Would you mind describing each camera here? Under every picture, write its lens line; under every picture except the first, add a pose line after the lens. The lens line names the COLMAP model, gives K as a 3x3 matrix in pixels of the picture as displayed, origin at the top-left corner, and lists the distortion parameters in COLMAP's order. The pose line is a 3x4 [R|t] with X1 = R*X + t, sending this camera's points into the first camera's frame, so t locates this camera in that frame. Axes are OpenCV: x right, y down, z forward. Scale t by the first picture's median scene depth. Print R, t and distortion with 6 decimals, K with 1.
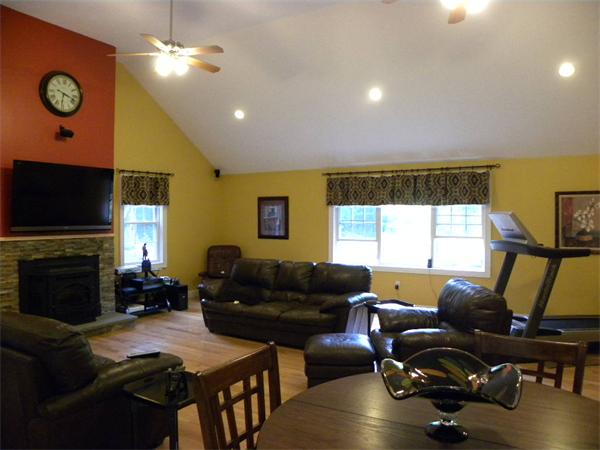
lens RADIAL K [[465.4, 0, 297.3], [0, 465.4, 222.0], [0, 0, 1]] dist [-0.137576, 0.080050]
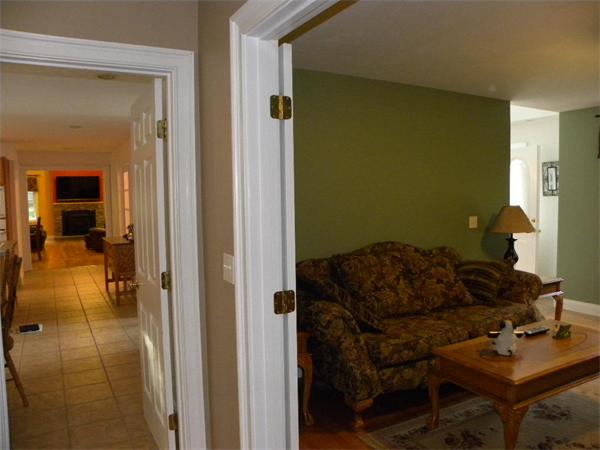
lens RADIAL K [[465.4, 0, 293.9], [0, 465.4, 221.1], [0, 0, 1]] dist [-0.137576, 0.080050]
pose [[0.868498, 0.016297, -0.495425, 1.832281], [0.010218, 0.998658, 0.050763, 0.015662], [0.495588, -0.049150, 0.867166, -0.678566]]
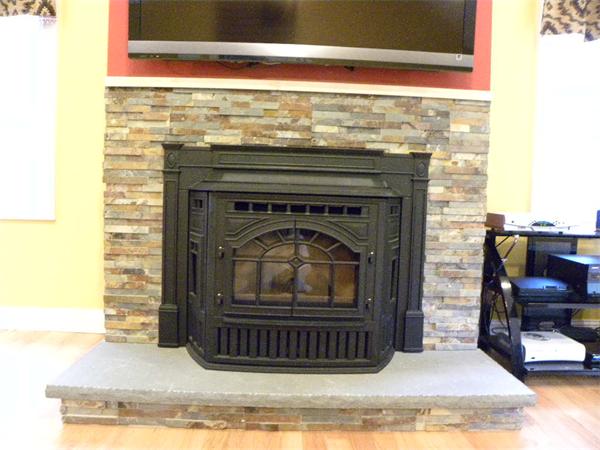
lens RADIAL K [[465.4, 0, 300.2], [0, 465.4, 225.9], [0, 0, 1]] dist [-0.137576, 0.080050]
pose [[0.552287, 0.073177, -0.830436, -0.228617], [-0.043089, 0.997314, 0.059226, 0.107339], [0.832540, 0.003073, 0.553957, 0.769478]]
